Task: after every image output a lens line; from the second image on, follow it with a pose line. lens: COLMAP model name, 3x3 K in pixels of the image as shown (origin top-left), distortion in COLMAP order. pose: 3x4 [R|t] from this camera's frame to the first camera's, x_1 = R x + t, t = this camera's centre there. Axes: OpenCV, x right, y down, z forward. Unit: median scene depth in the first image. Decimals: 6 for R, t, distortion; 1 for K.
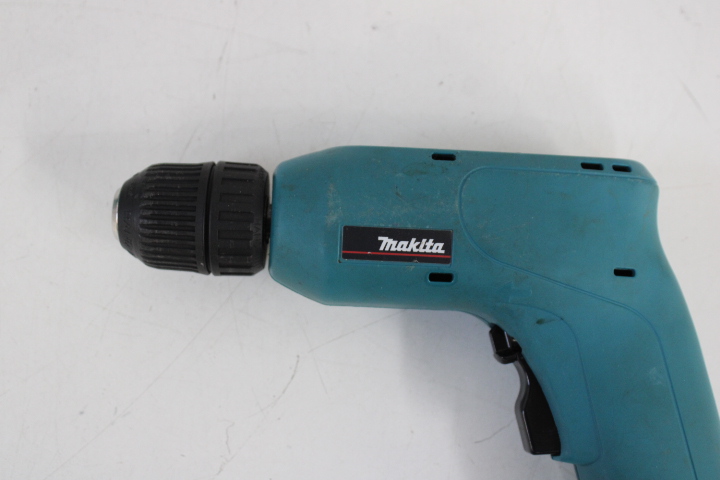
lens RADIAL K [[904.4, 0, 360.0], [0, 904.4, 240.0], [0, 0, 1]] dist [-0.087966, 0.029203]
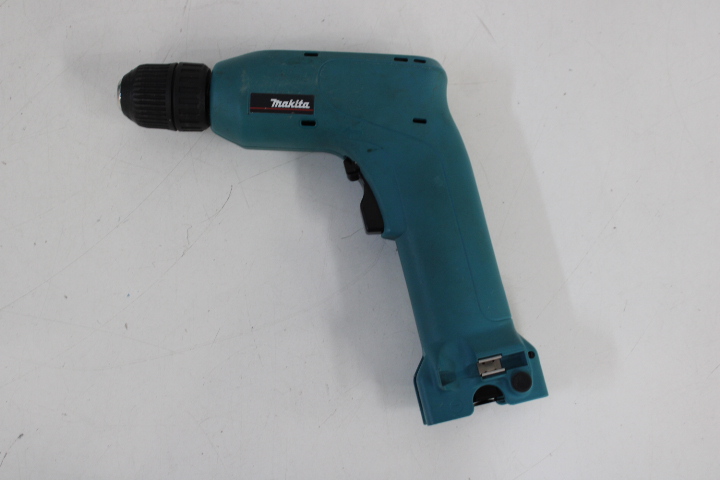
lens RADIAL K [[904.4, 0, 360.0], [0, 904.4, 240.0], [0, 0, 1]] dist [-0.087966, 0.029203]
pose [[0.999832, -0.011468, -0.014316, 0.204563], [0.011143, 0.999683, -0.022595, 0.295362], [0.014570, 0.022431, 0.999642, -0.682429]]
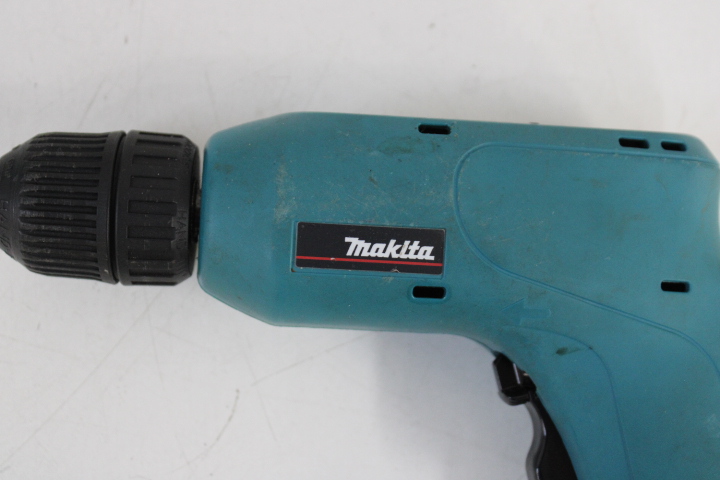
lens RADIAL K [[1128.4, 0, 360.0], [0, 1128.4, 240.0], [0, 0, 1]] dist [-0.028466, 0.004225]
pose [[0.999548, 0.007549, 0.029083, 0.005392], [-0.008465, 0.999469, 0.031479, -0.029641], [-0.028830, -0.031711, 0.999081, 0.074268]]
